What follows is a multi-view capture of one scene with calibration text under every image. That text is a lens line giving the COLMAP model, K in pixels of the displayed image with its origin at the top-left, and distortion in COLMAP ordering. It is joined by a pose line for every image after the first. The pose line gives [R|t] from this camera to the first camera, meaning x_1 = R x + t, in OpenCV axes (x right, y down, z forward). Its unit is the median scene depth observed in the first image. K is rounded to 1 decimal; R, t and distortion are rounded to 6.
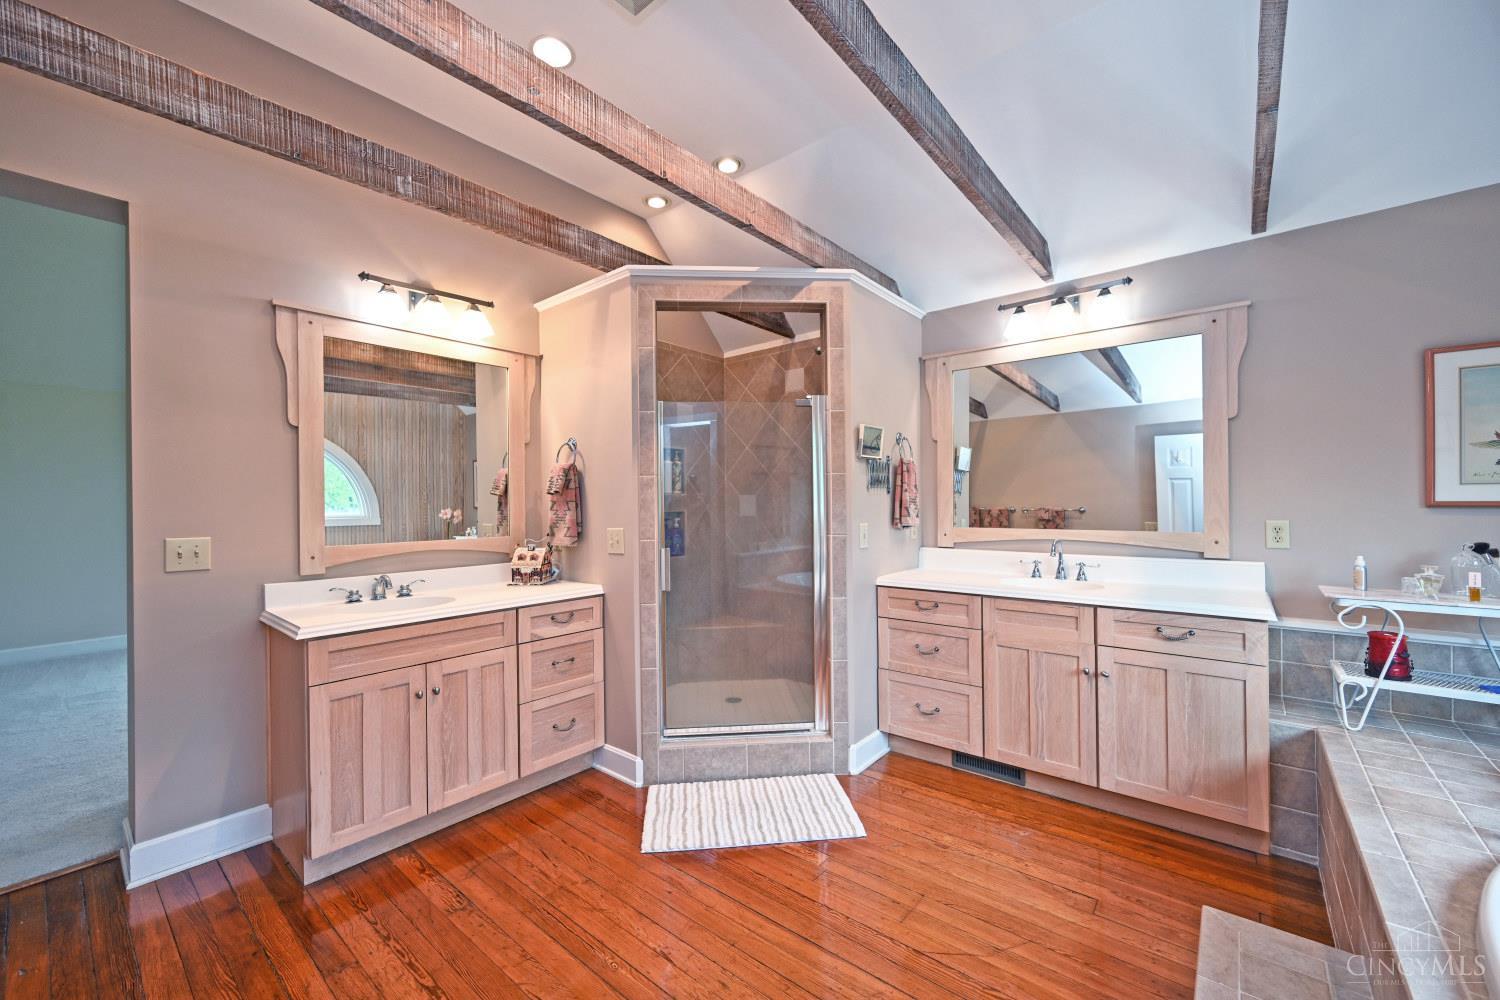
lens RADIAL K [[596.3, 0, 750.0], [0, 596.3, 499.8], [0, 0, 1]] dist [-0.012200, -0.000249]
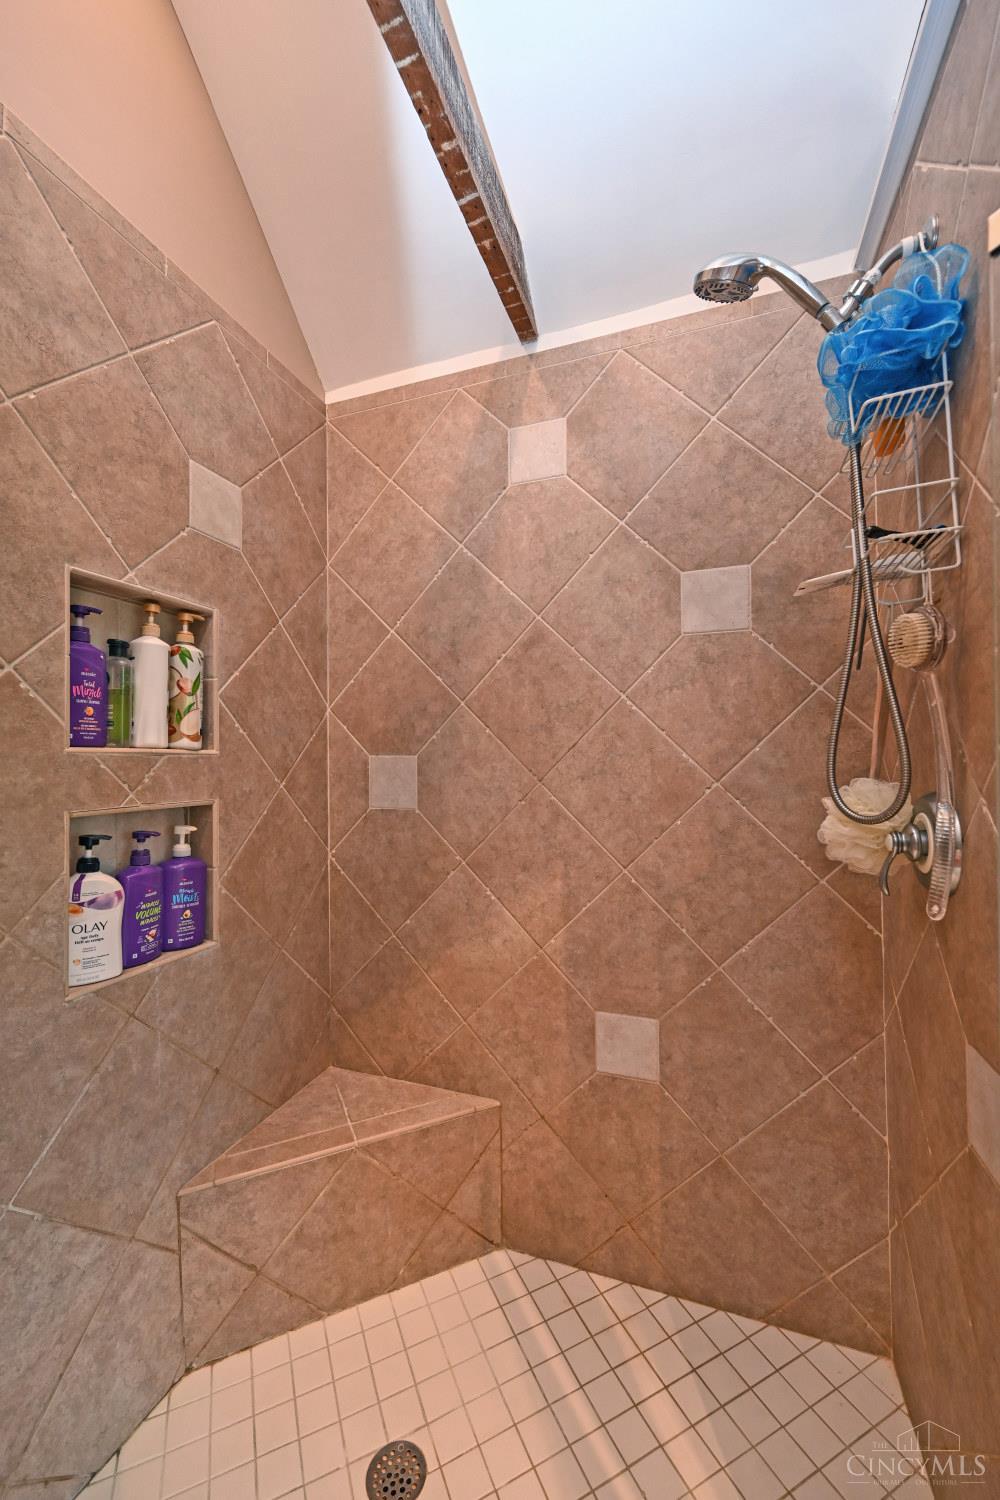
lens RADIAL K [[596.3, 0, 498.1], [0, 596.3, 754.7], [0, 0, 1]] dist [-0.012200, -0.000249]
pose [[0.941783, 0.007764, 0.336130, -0.072034], [-0.002369, 0.999862, -0.016458, -0.002524], [-0.336212, 0.014703, 0.941672, 0.646768]]
